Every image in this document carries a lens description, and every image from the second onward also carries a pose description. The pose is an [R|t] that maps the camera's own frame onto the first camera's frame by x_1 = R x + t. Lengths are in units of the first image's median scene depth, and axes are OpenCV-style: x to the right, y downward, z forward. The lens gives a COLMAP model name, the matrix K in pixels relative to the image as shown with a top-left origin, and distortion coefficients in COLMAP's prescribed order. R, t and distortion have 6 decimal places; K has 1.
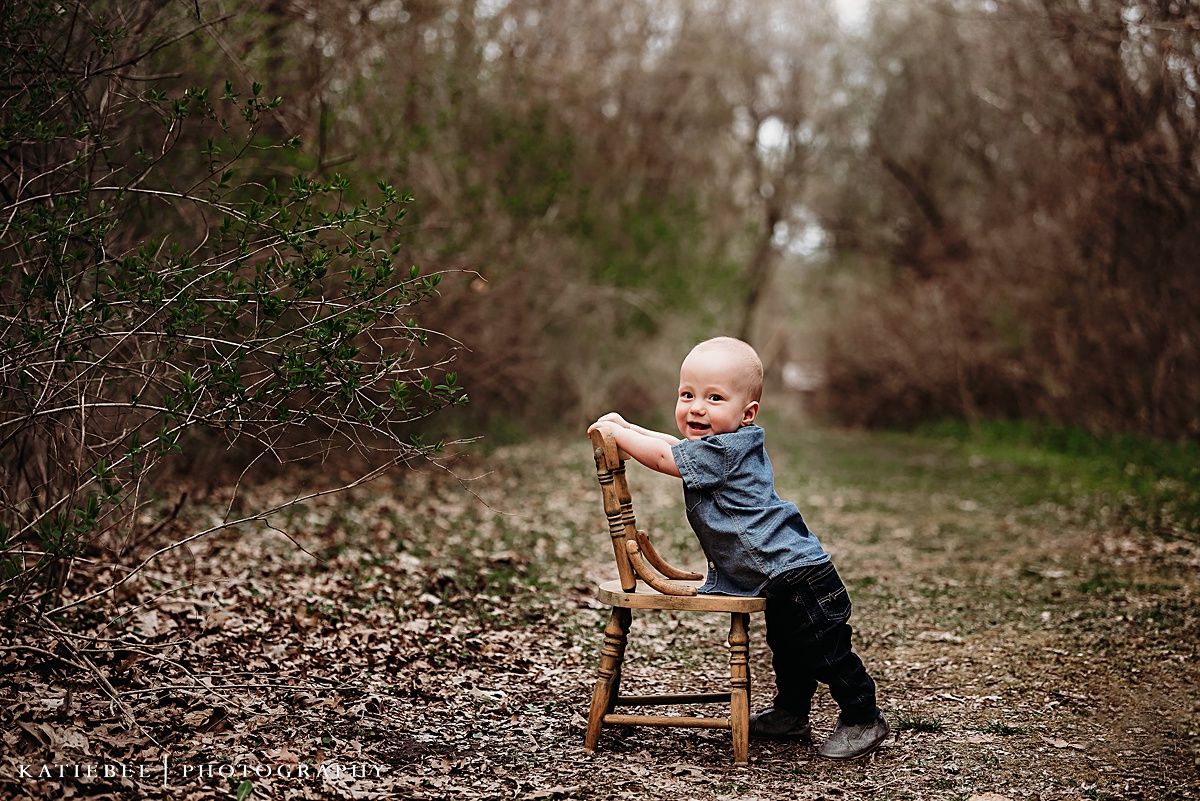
lens RADIAL K [[2588.7, 0, 600.0], [0, 2588.7, 400.5], [0, 0, 1]] dist [0.017084, -0.021717]
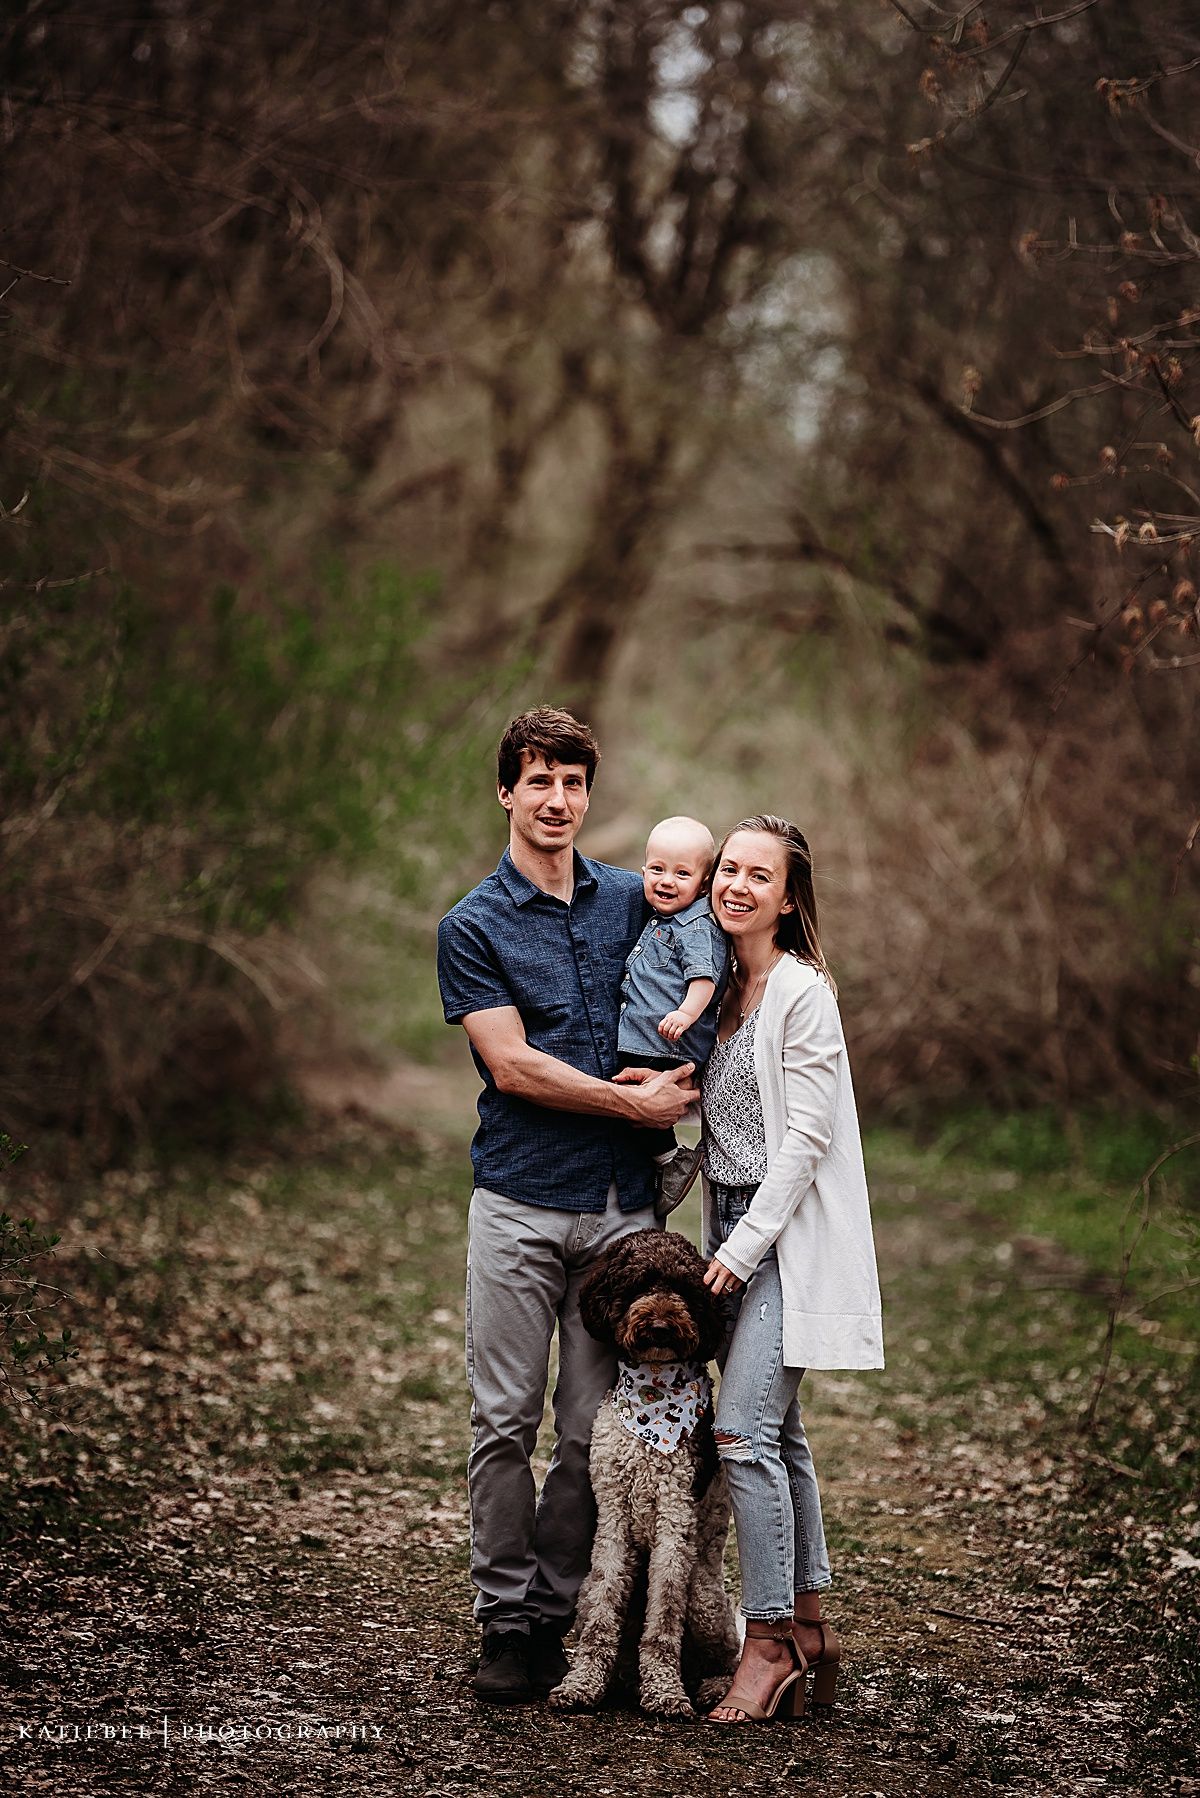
lens RADIAL K [[8859.9, 0, 600.0], [0, 8859.9, 899.0], [0, 0, 1]] dist [1.410249, -0.181883]
pose [[0.997953, 0.031949, 0.055404, -0.044323], [-0.032126, 0.999481, 0.002296, -0.197238], [-0.055302, -0.004071, 0.998461, -2.625357]]
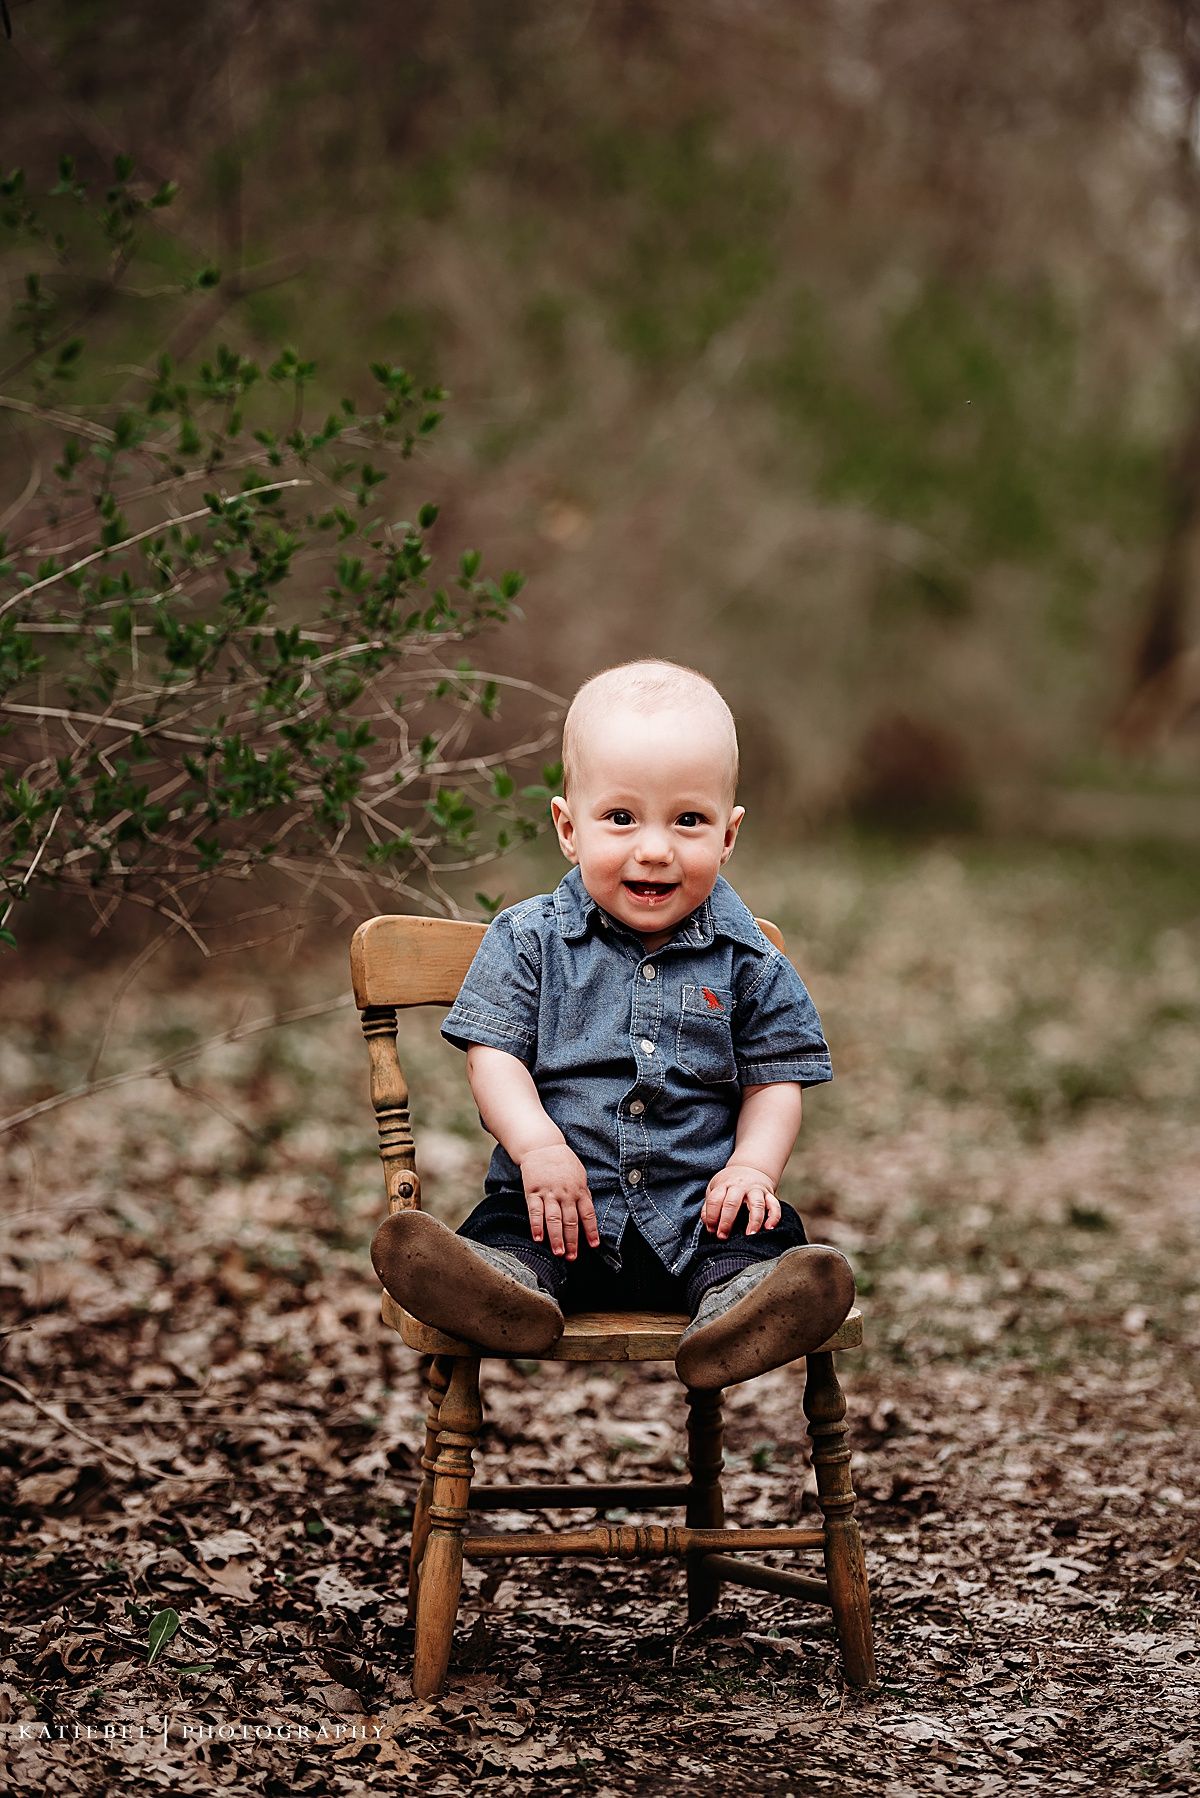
lens RADIAL K [[6076.4, 0, 689.2], [0, 6076.4, 898.6], [0, 0, 1]] dist [0.586373, 0.261620]
pose [[0.999635, -0.013593, -0.023363, -0.004906], [0.014161, 0.999604, 0.024313, -0.013753], [0.023023, -0.024635, 0.999431, -0.140034]]
